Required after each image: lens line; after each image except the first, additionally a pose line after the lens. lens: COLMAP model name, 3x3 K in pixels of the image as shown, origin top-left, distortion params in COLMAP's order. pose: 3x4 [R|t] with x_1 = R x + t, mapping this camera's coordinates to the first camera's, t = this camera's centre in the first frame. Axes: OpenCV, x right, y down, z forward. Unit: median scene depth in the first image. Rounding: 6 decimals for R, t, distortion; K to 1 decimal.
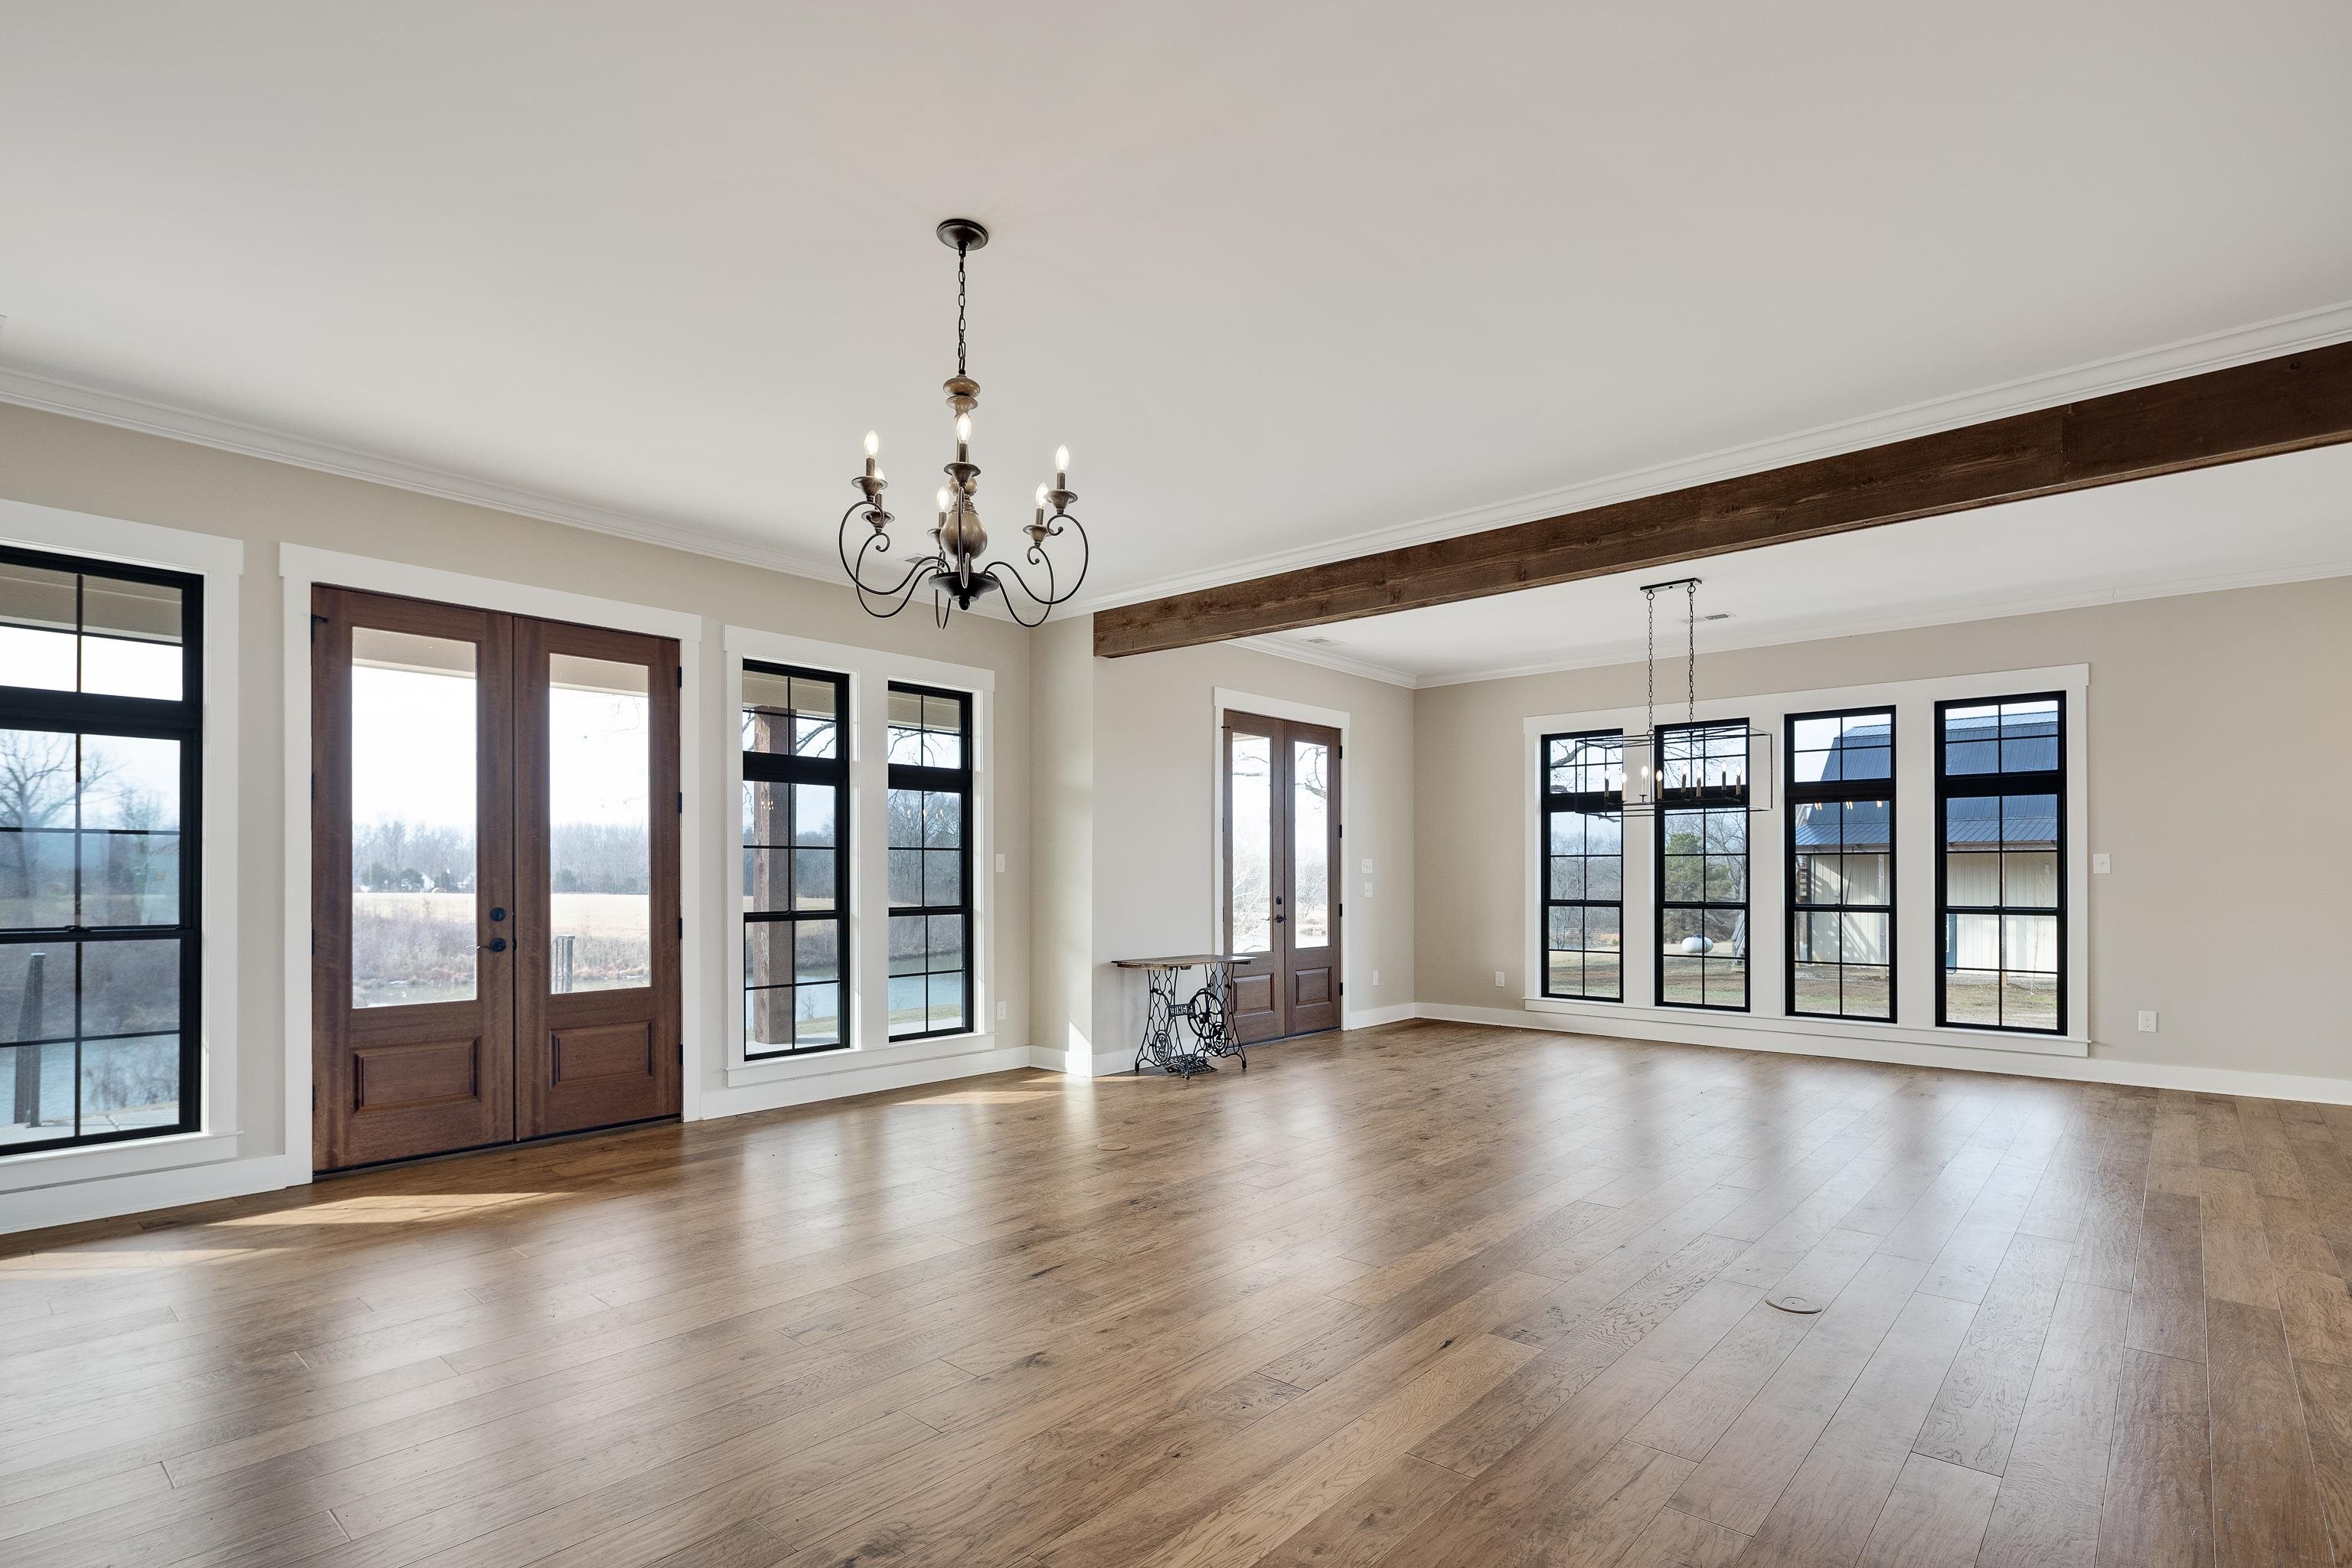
lens RADIAL K [[1138.0, 0, 1152.5], [0, 1138.0, 871.3], [0, 0, 1]] dist [-0.004822, 0.000784]
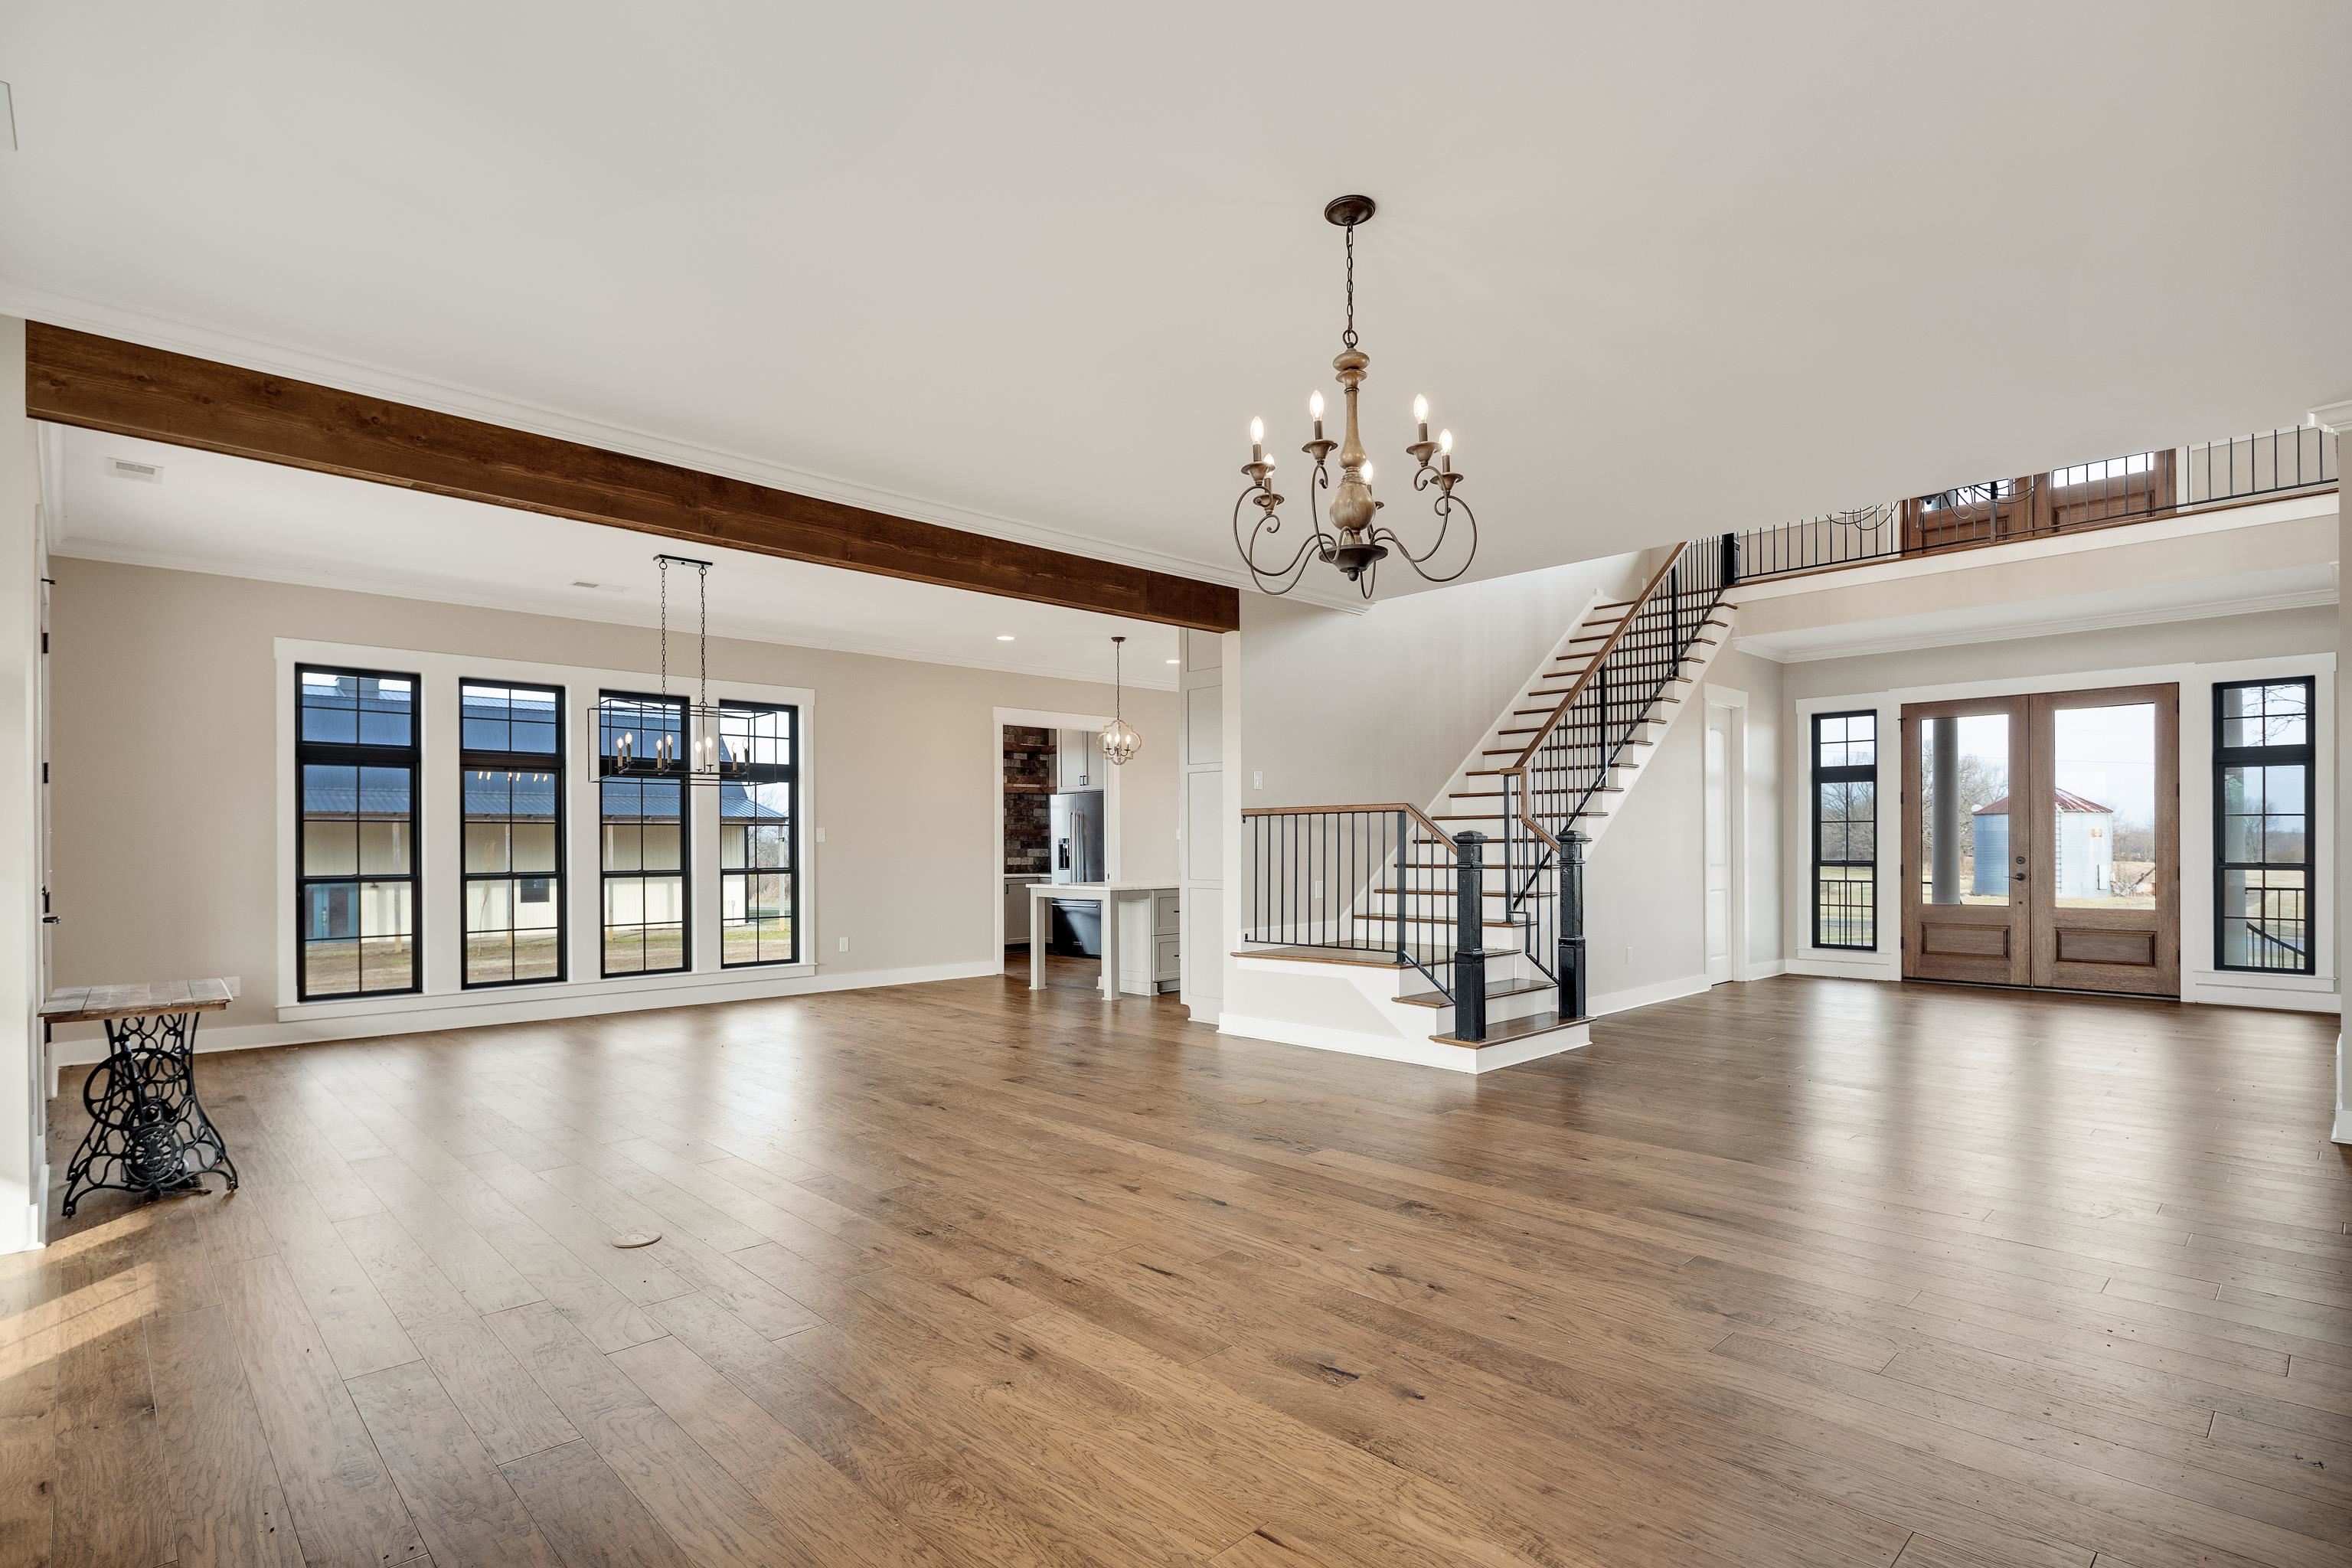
lens RADIAL K [[1138.0, 0, 1168.6], [0, 1138.0, 858.1], [0, 0, 1]] dist [-0.004822, 0.000784]
pose [[0.067487, -0.016035, 0.997591, -0.518409], [0.000692, 0.999871, 0.016025, -0.000052], [-0.997720, -0.000391, 0.067489, 0.474013]]
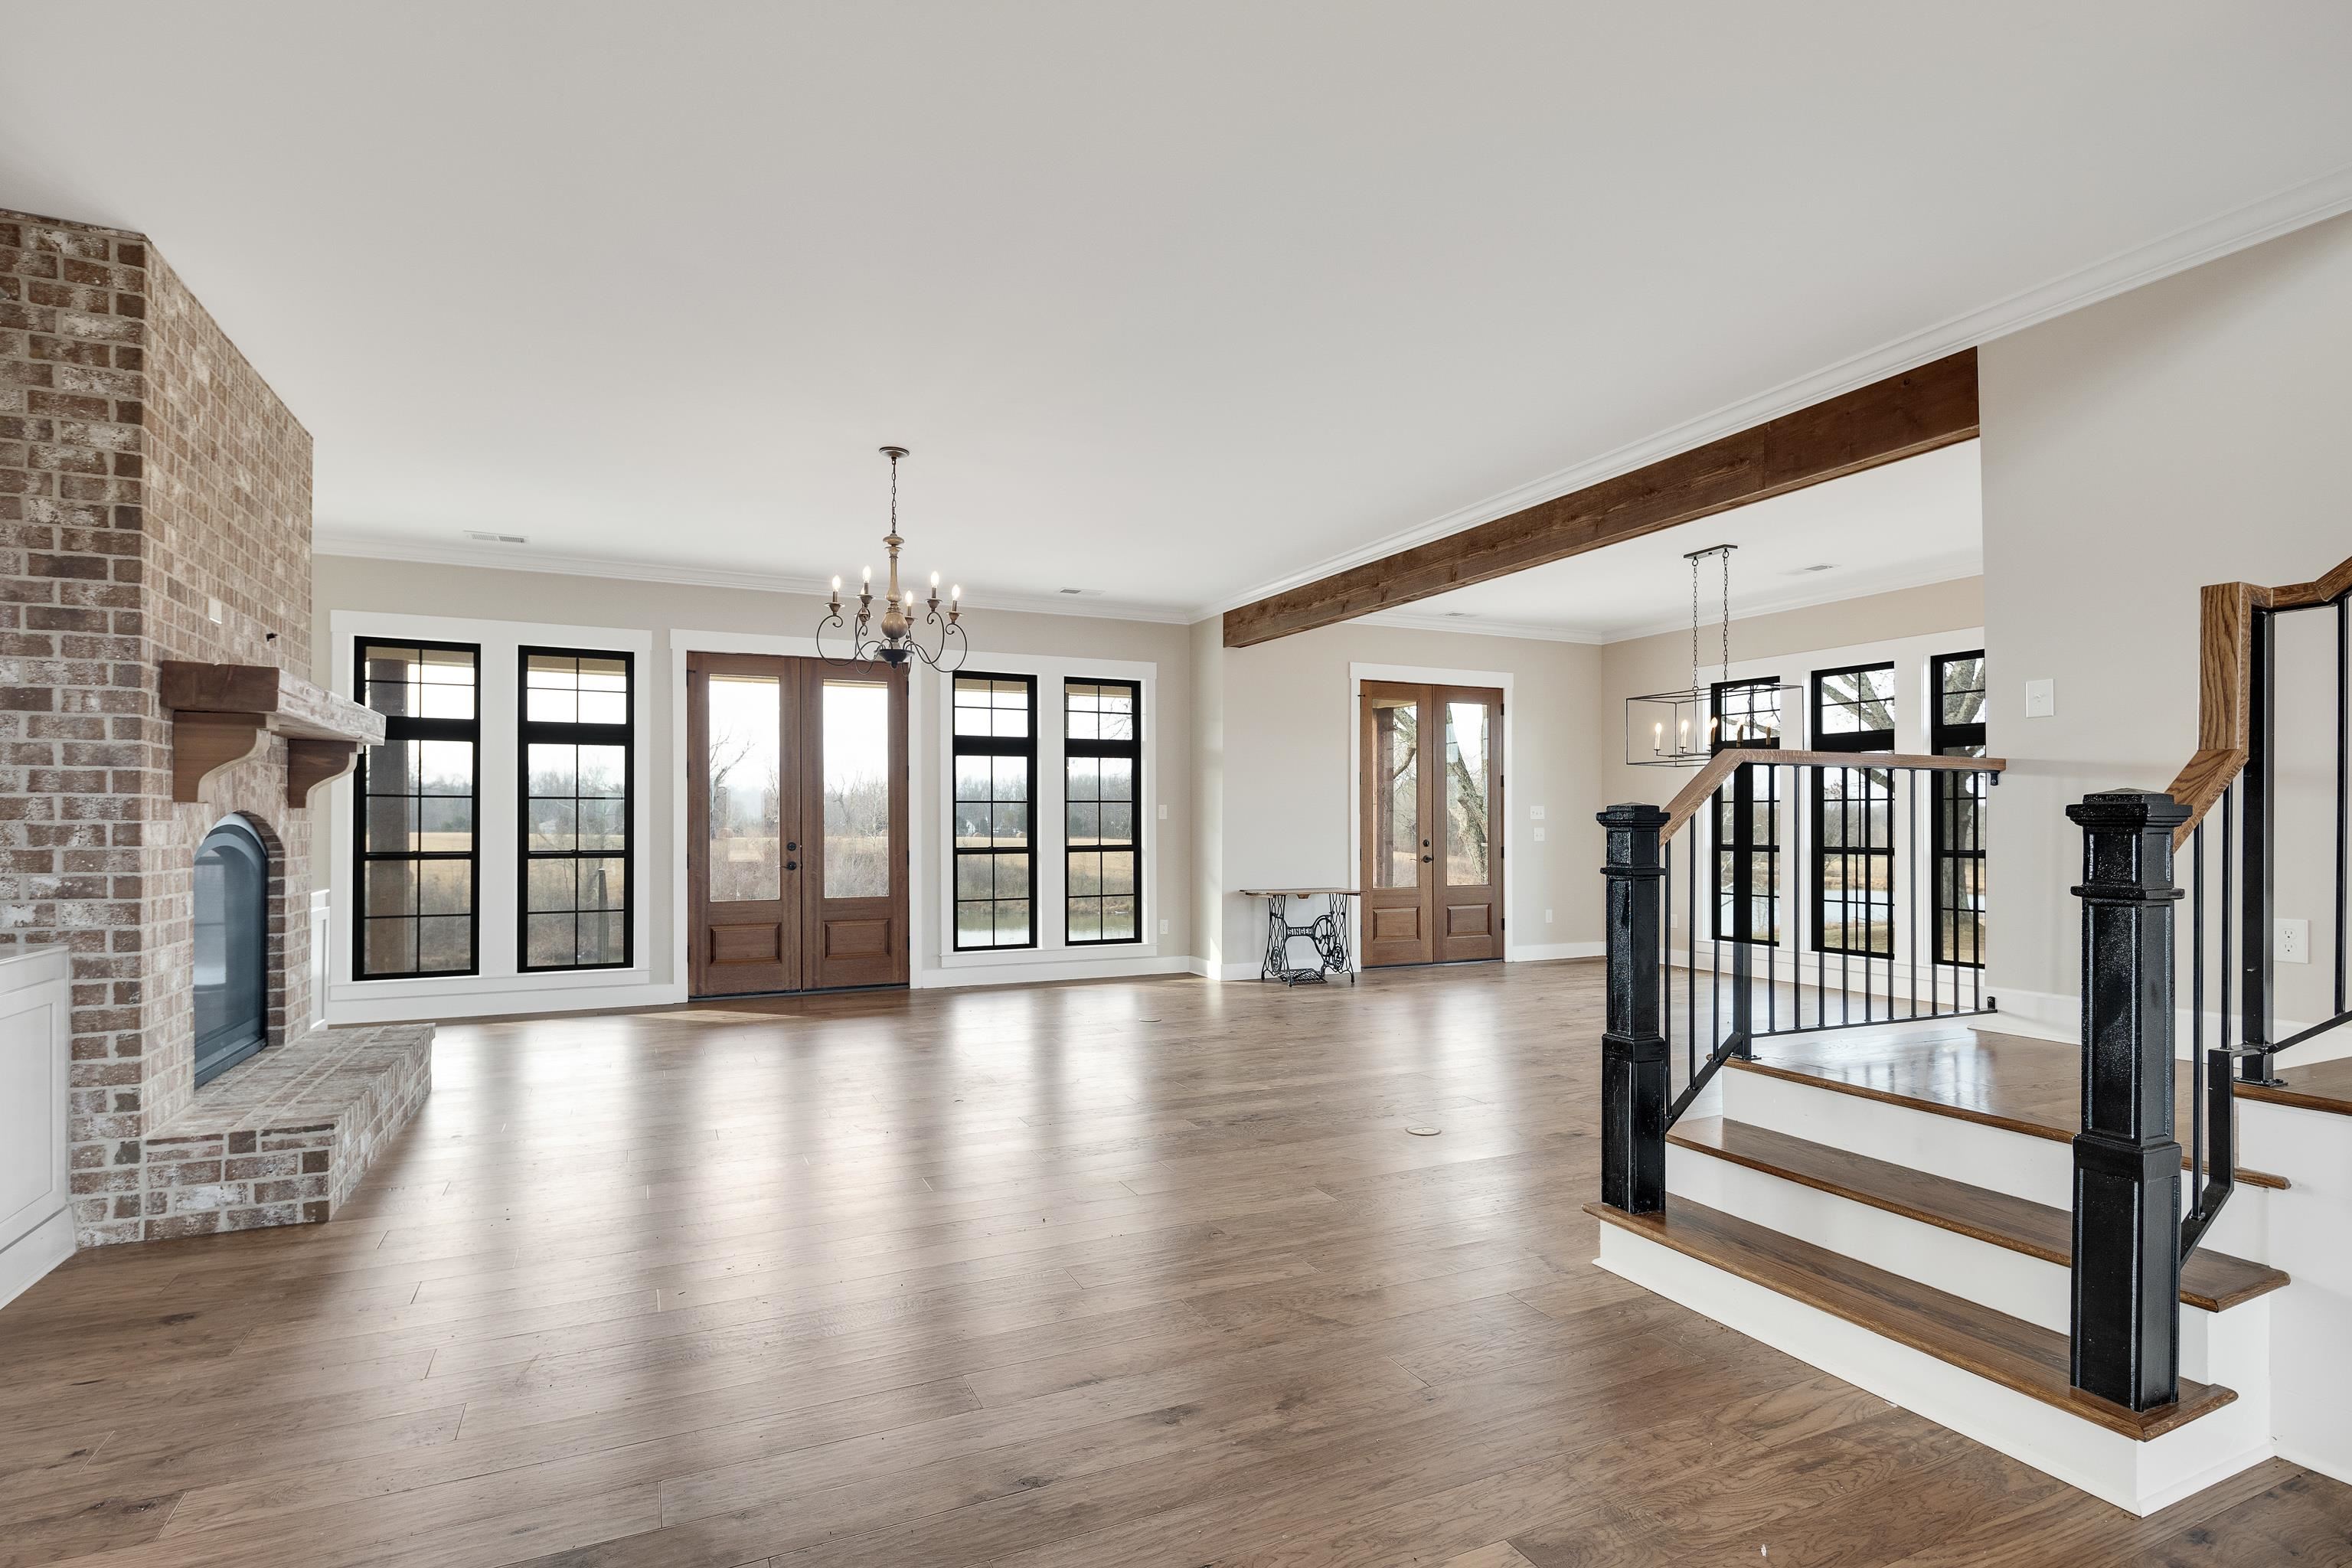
lens RADIAL K [[1138.0, 0, 1159.0], [0, 1138.0, 823.1], [0, 0, 1]] dist [-0.004822, 0.000784]
pose [[0.918713, -0.000549, -0.394926, 0.384944], [0.002568, 0.999986, 0.004585, -0.000819], [0.394918, -0.005227, 0.918702, -0.188850]]
